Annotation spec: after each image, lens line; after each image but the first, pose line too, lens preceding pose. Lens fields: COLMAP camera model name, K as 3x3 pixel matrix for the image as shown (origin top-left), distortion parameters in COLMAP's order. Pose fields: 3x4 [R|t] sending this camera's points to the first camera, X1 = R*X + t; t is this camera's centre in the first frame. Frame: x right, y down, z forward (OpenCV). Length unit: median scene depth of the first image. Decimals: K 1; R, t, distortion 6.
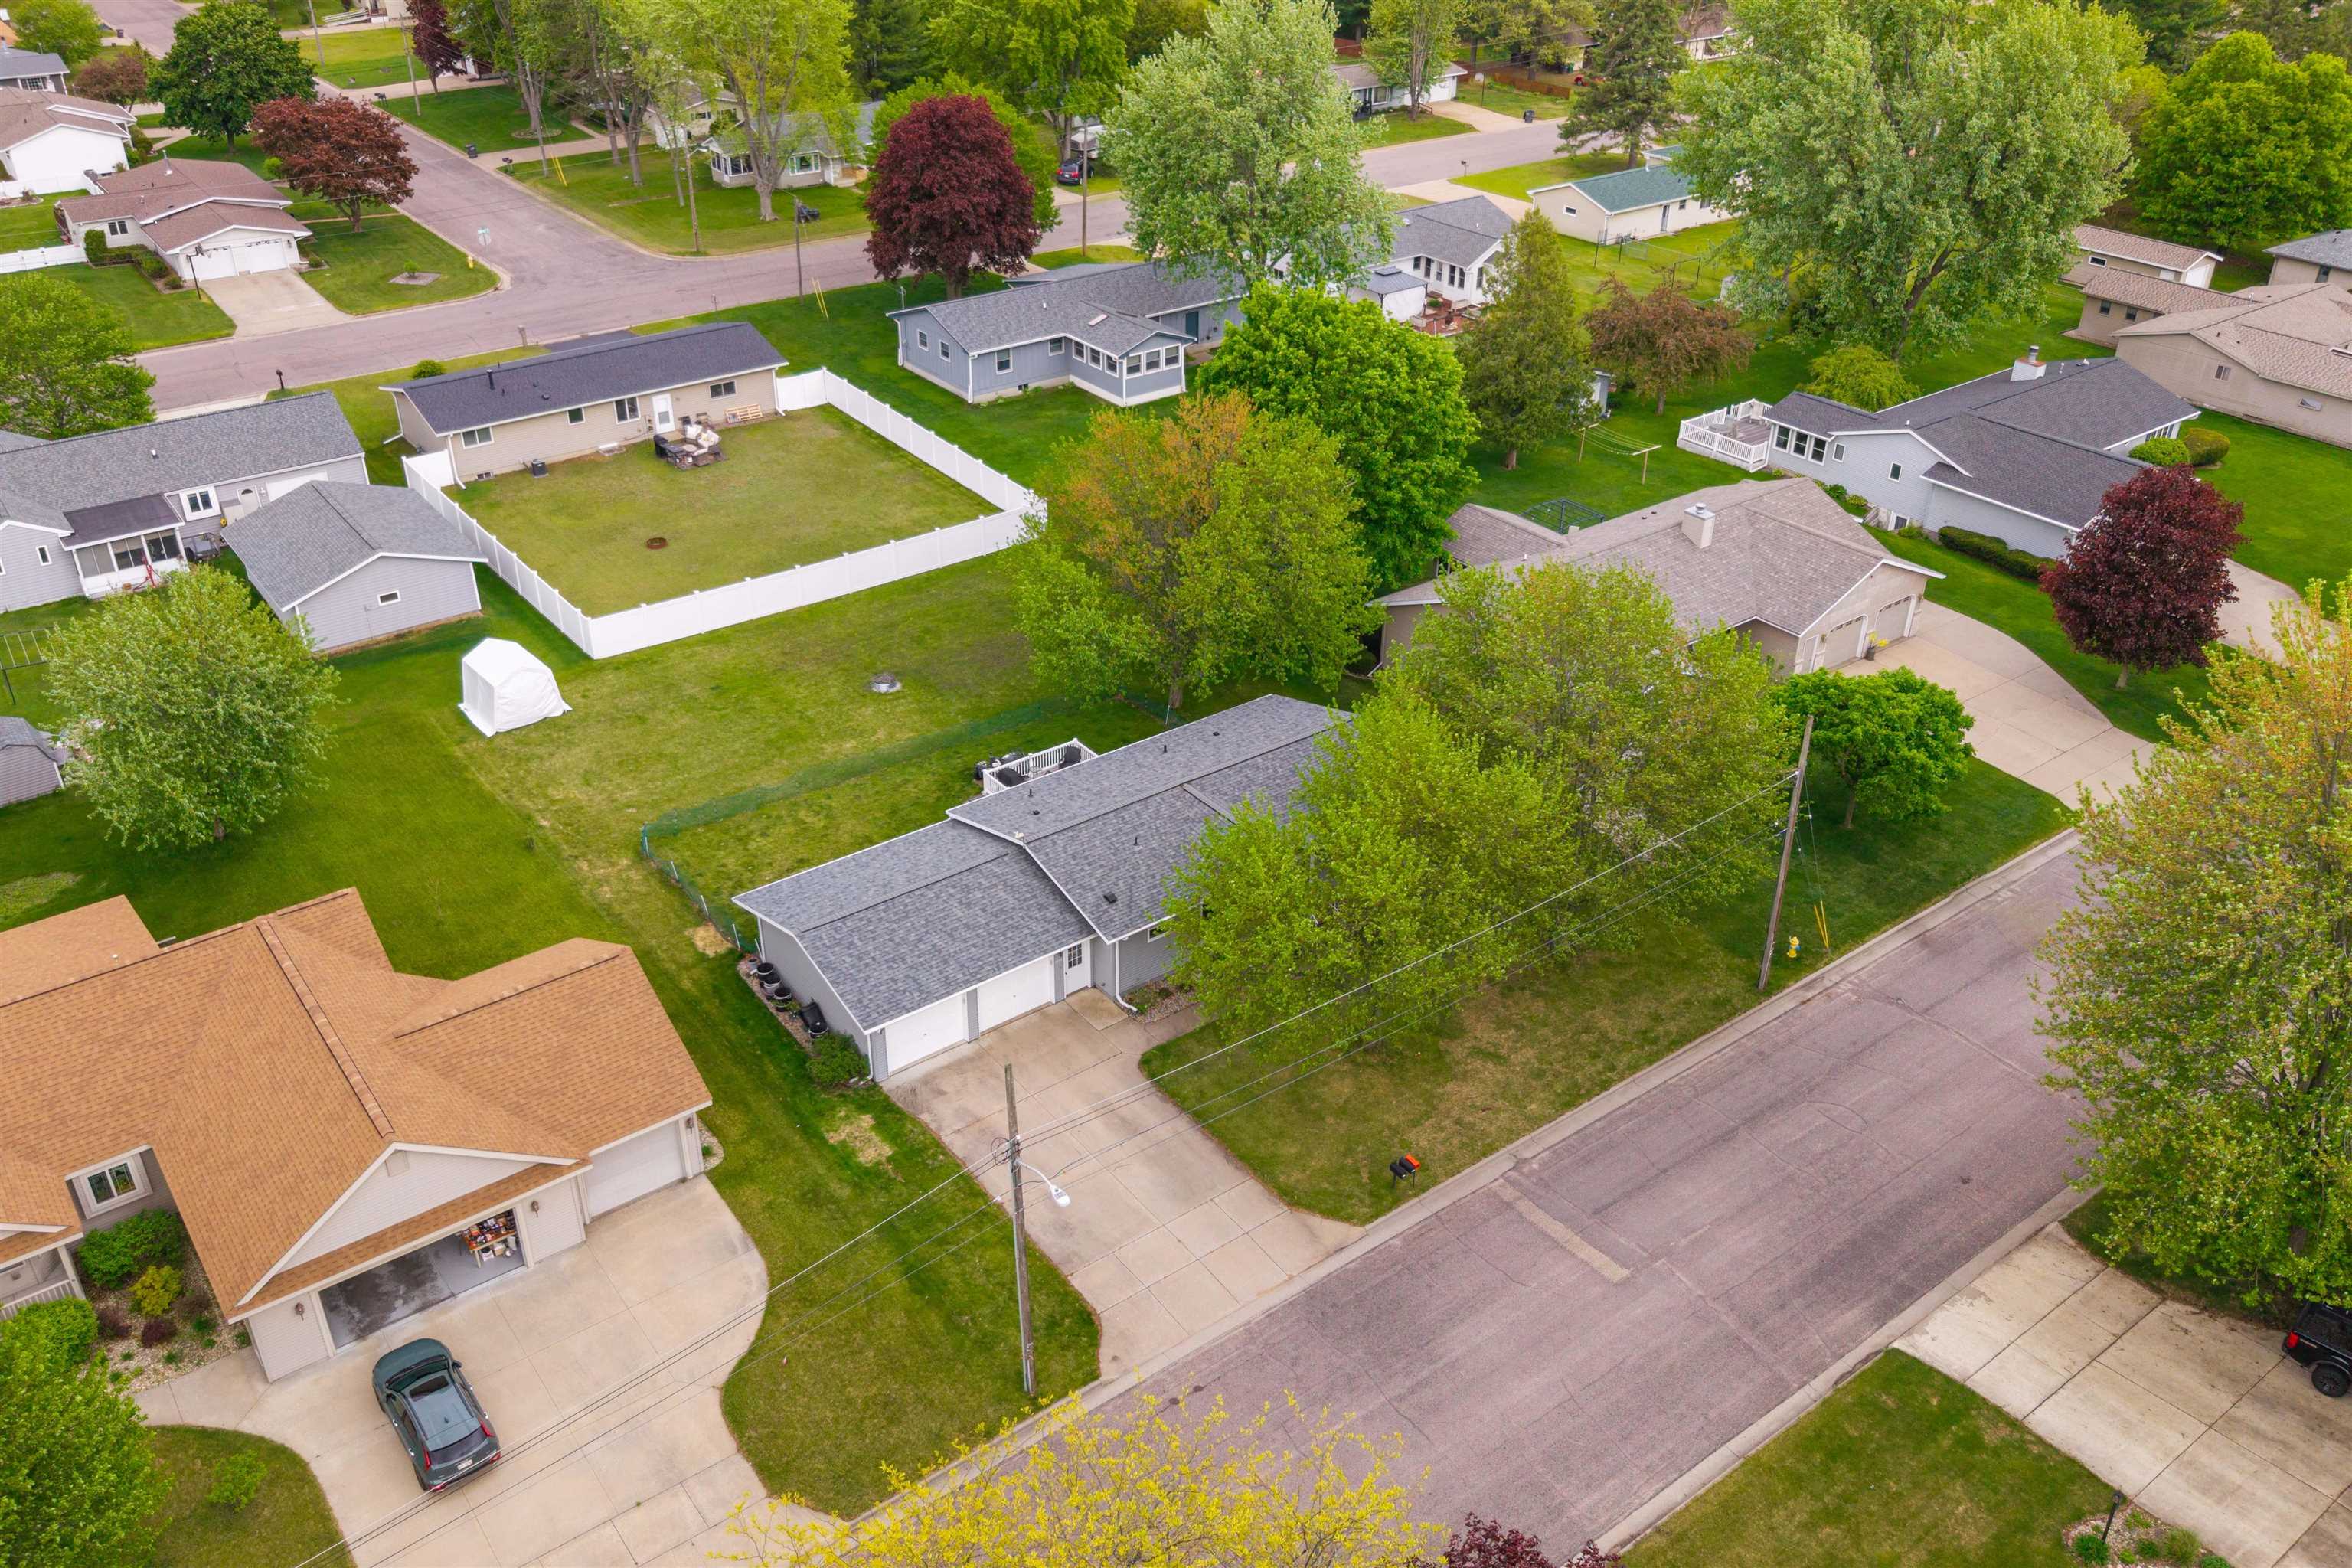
lens RADIAL K [[1861.6, 0, 1176.0], [0, 1861.6, 784.0], [0, 0, 1]] dist [0.101274, -0.222588]
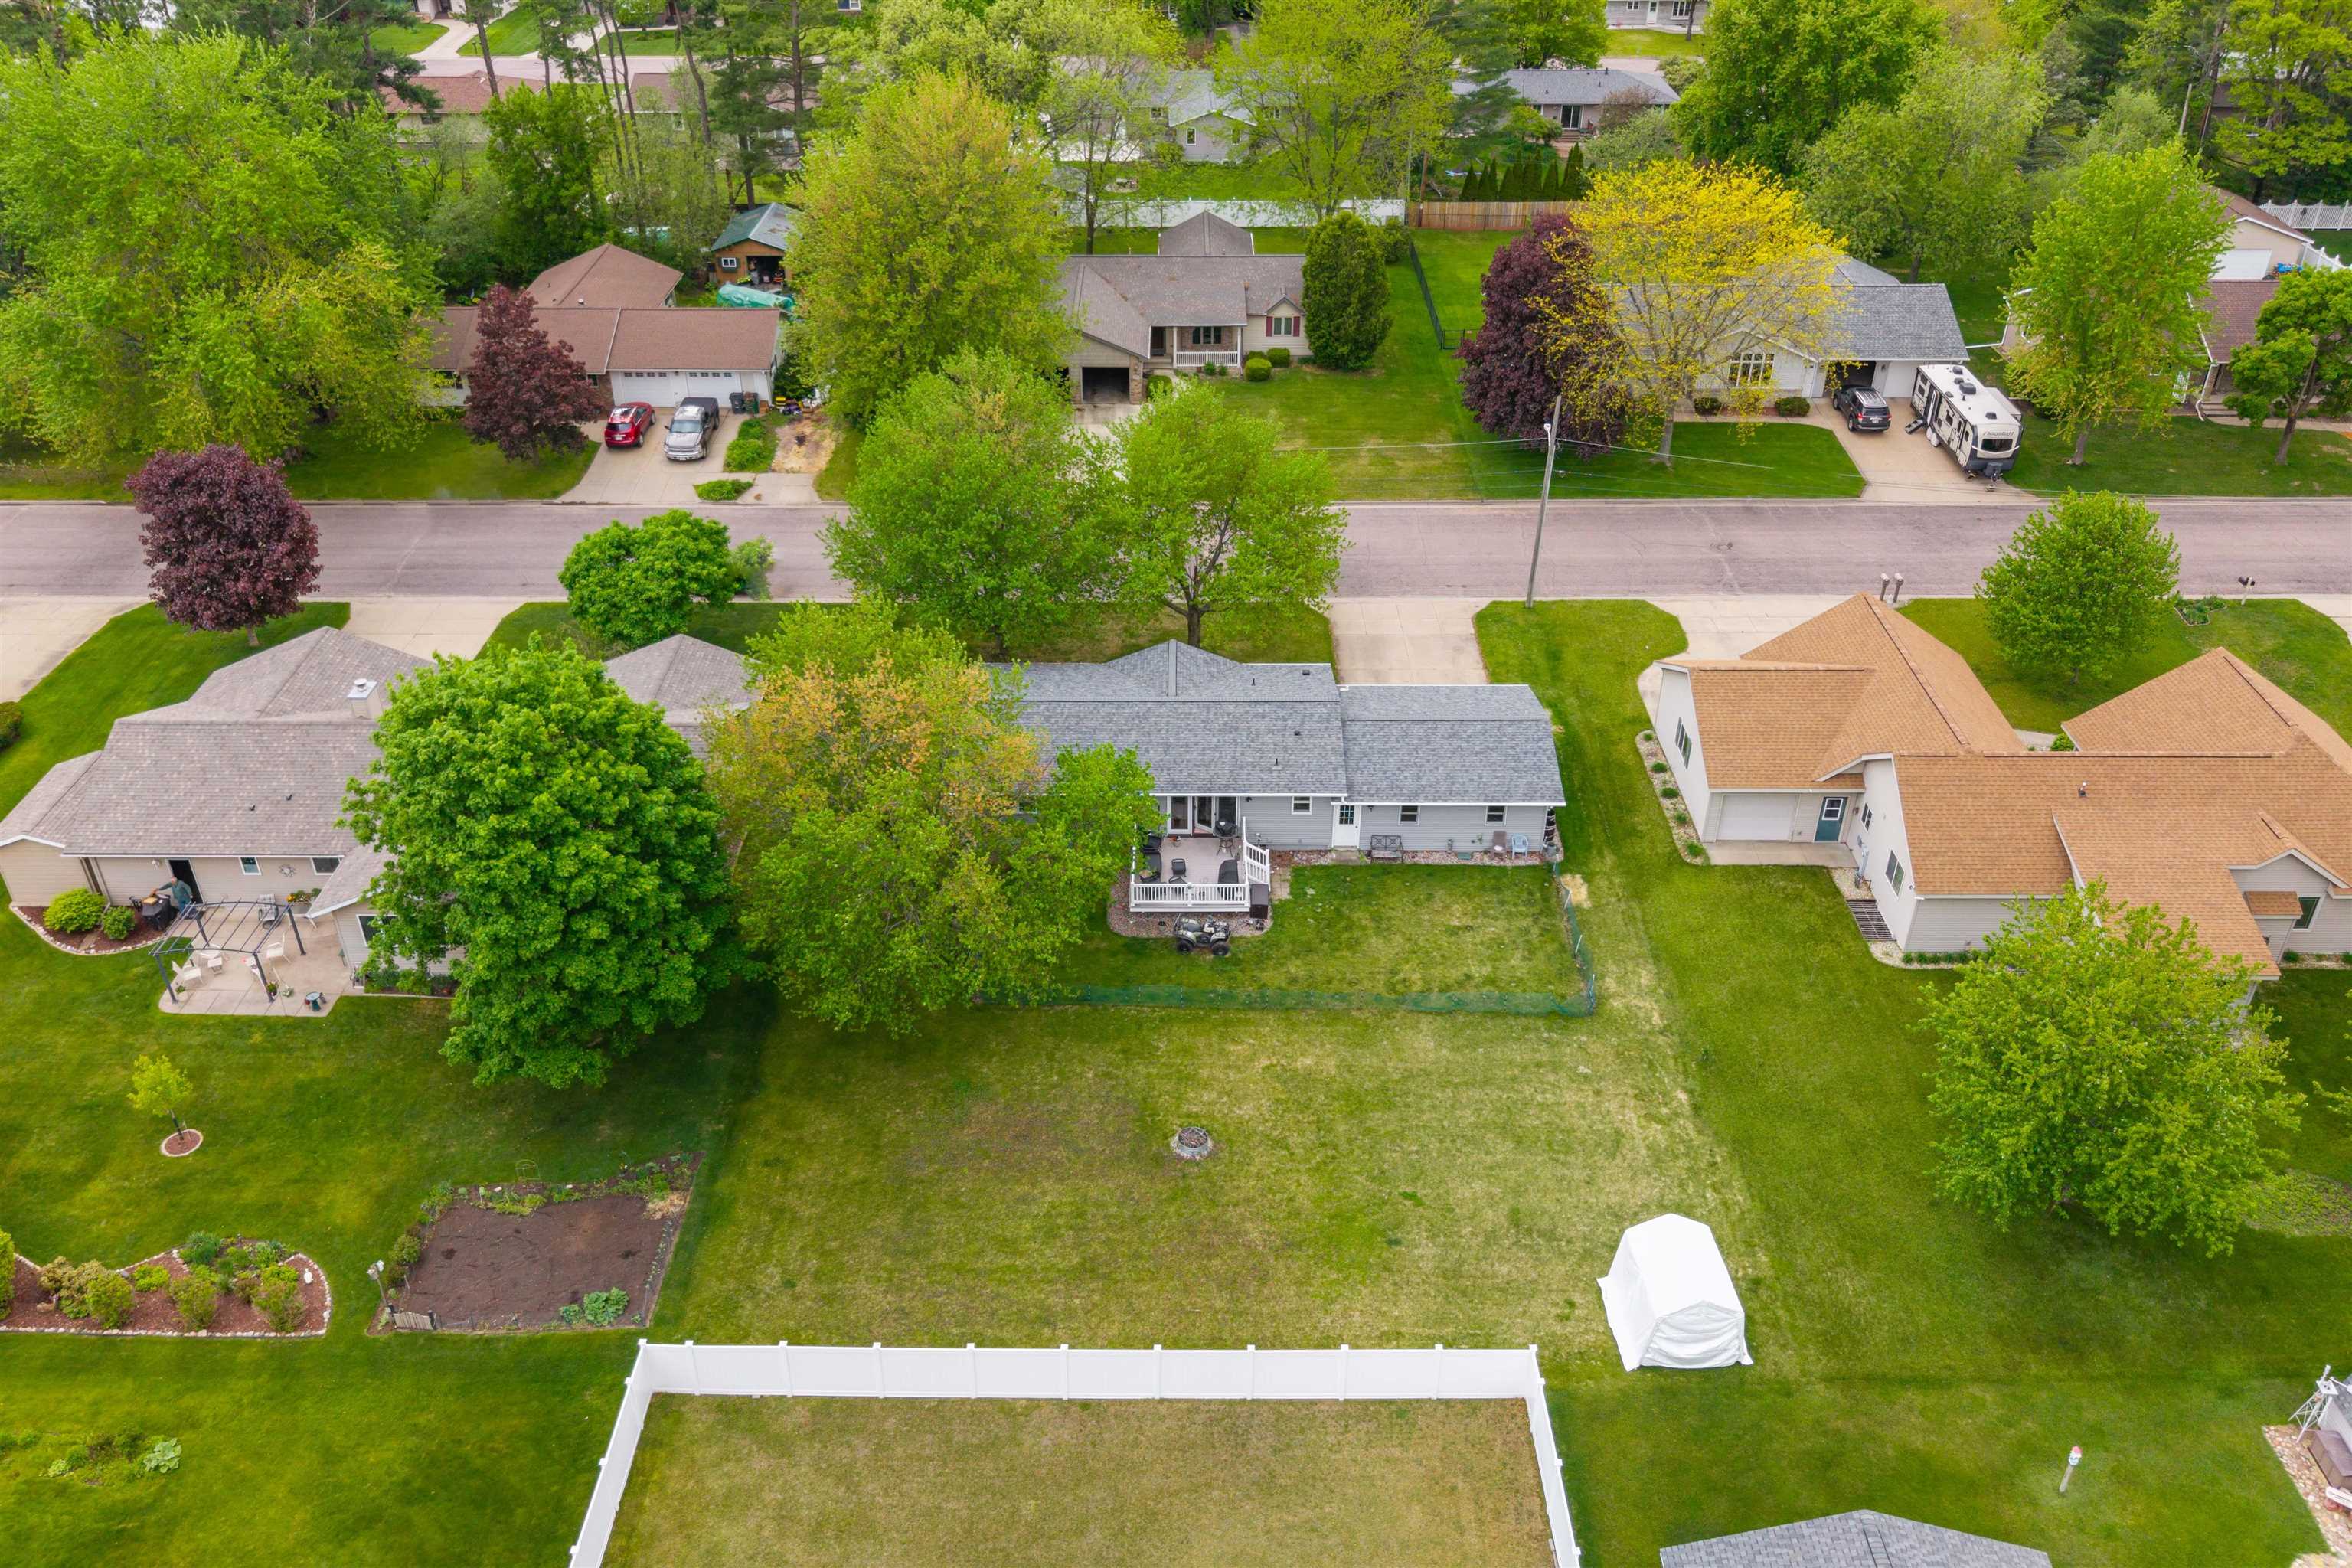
lens RADIAL K [[1861.6, 0, 1176.0], [0, 1861.6, 784.0], [0, 0, 1]] dist [0.101274, -0.222588]
pose [[-0.793906, -0.336443, 0.506478, -0.767685], [0.308382, 0.495093, 0.812270, -1.163582], [-0.524036, 0.801055, -0.289304, 1.788257]]
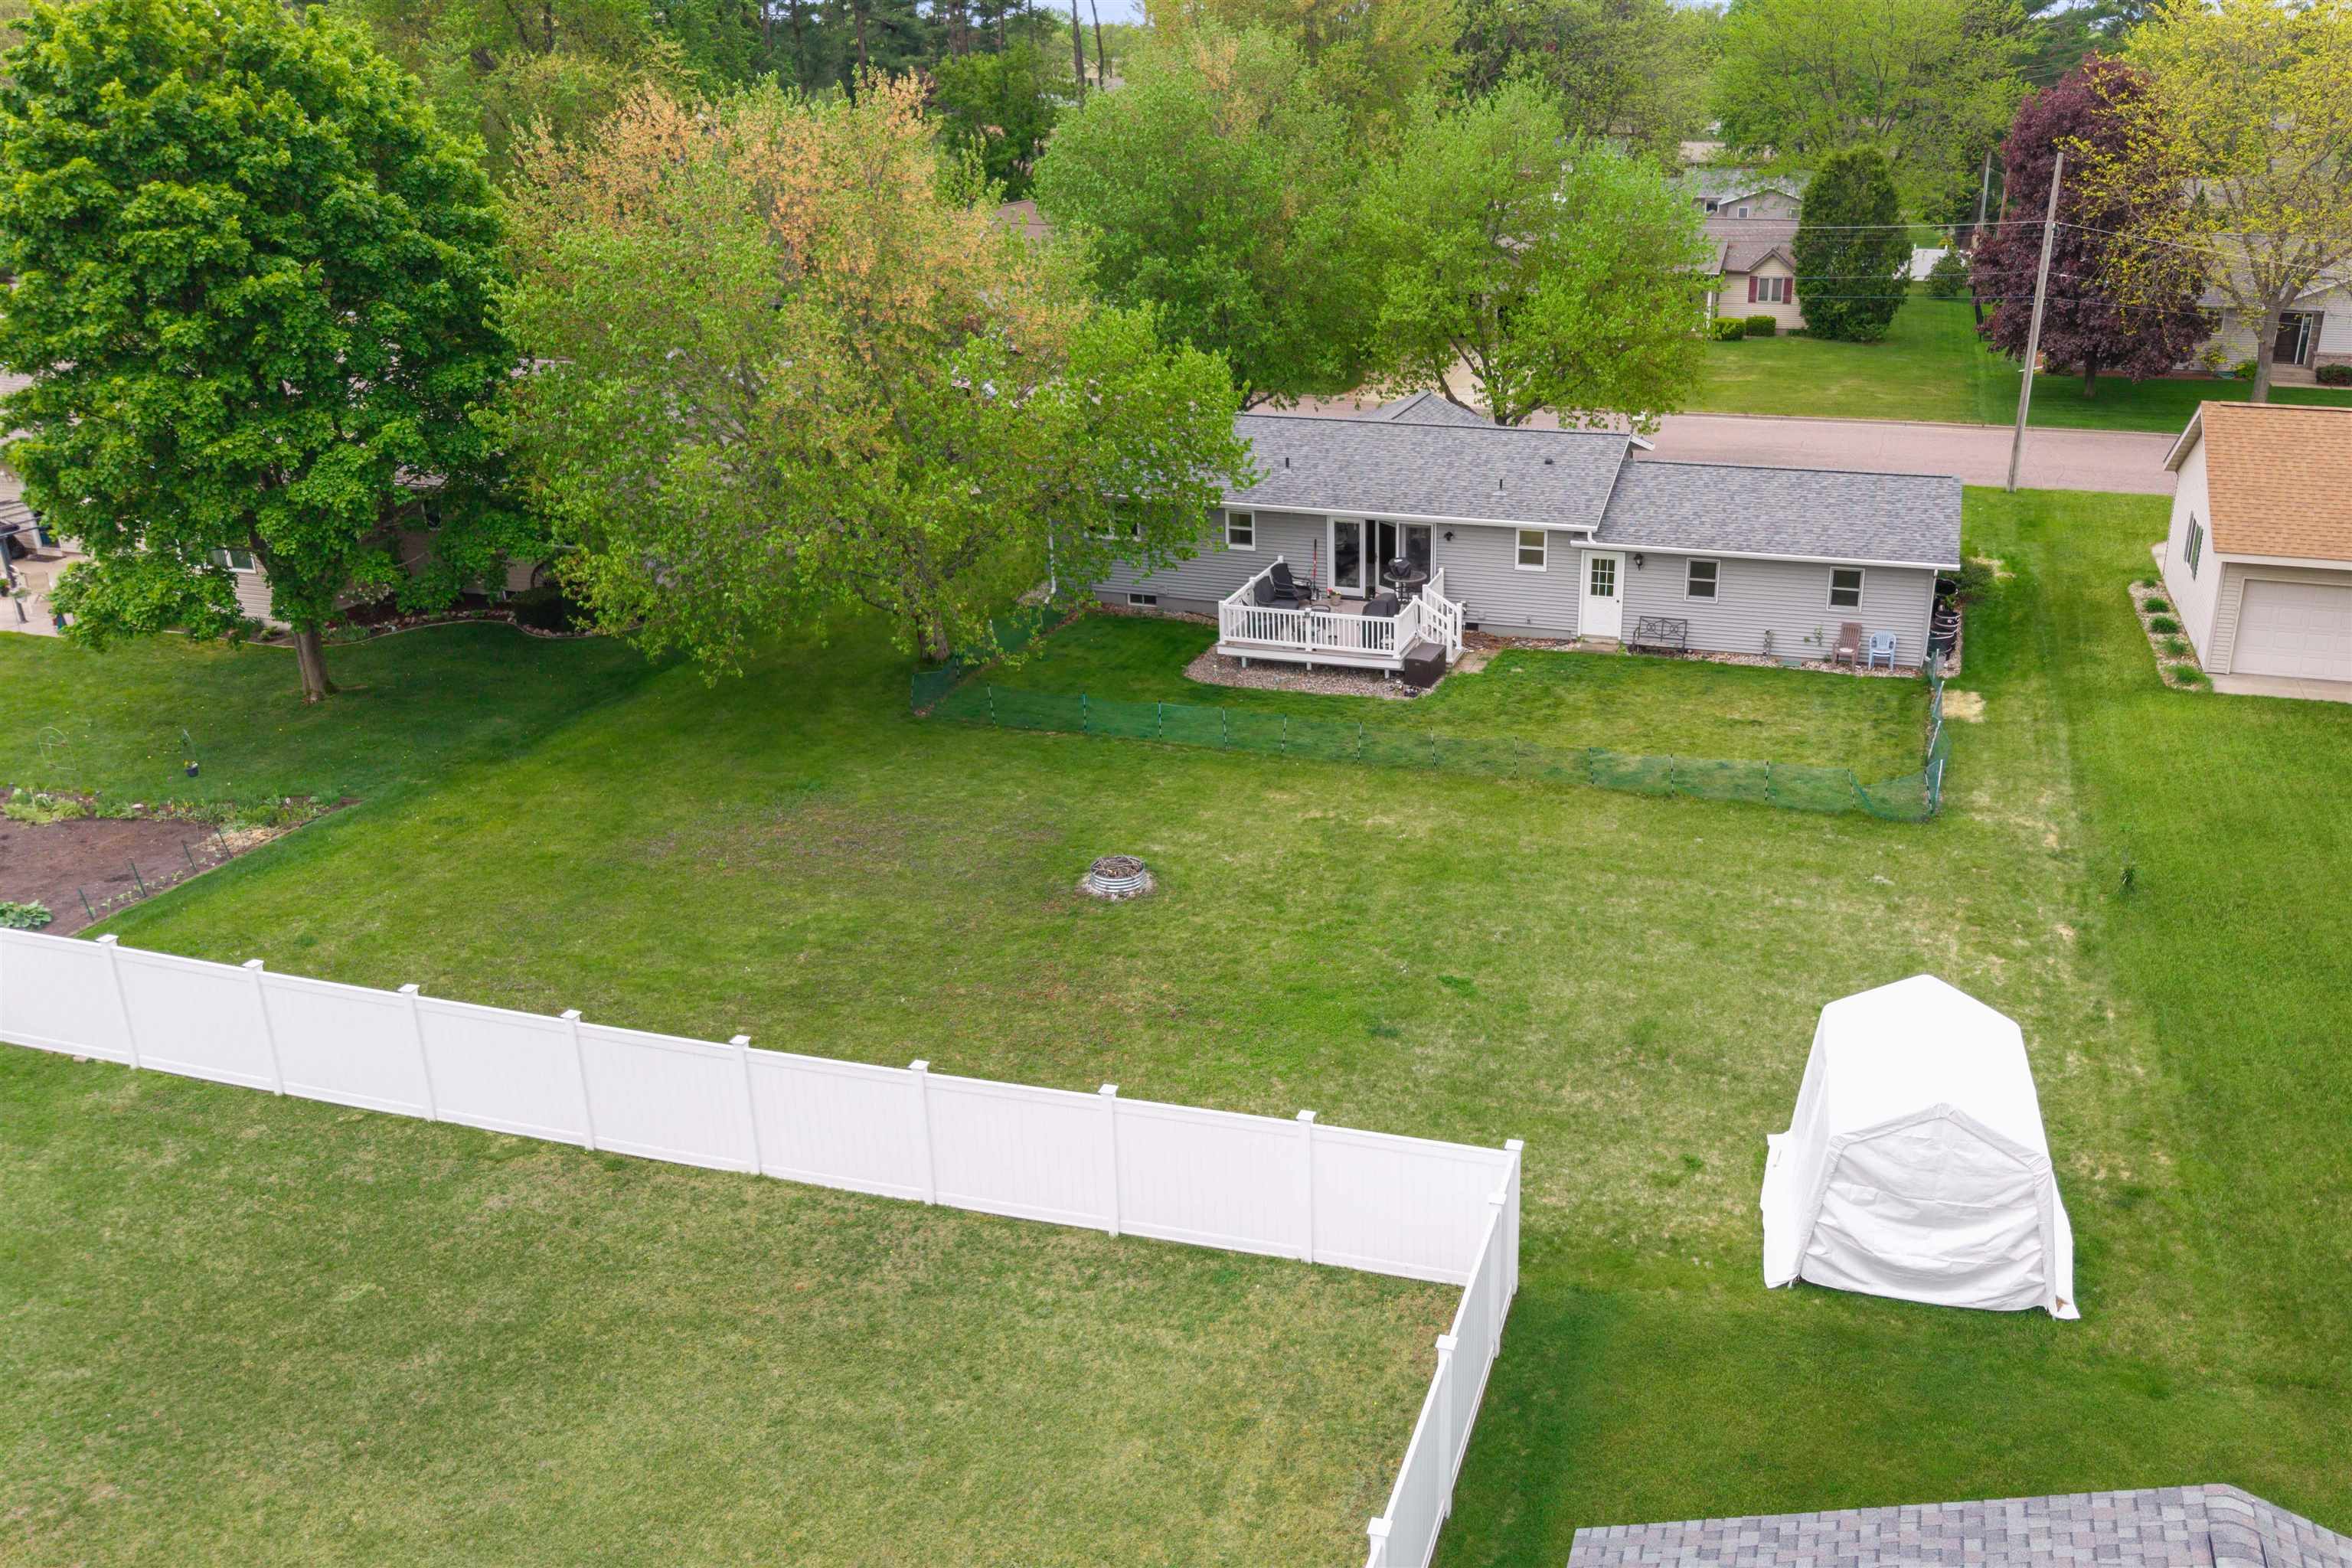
lens RADIAL K [[1870.2, 0, 1390.0], [0, 1870.2, 789.3], [0, 0, 1]] dist [0.036489, -0.037646]
pose [[-0.611159, -0.298105, 0.733225, -0.784896], [0.400512, 0.682541, 0.611333, -0.472625], [-0.682697, 0.667287, -0.297746, 1.731920]]
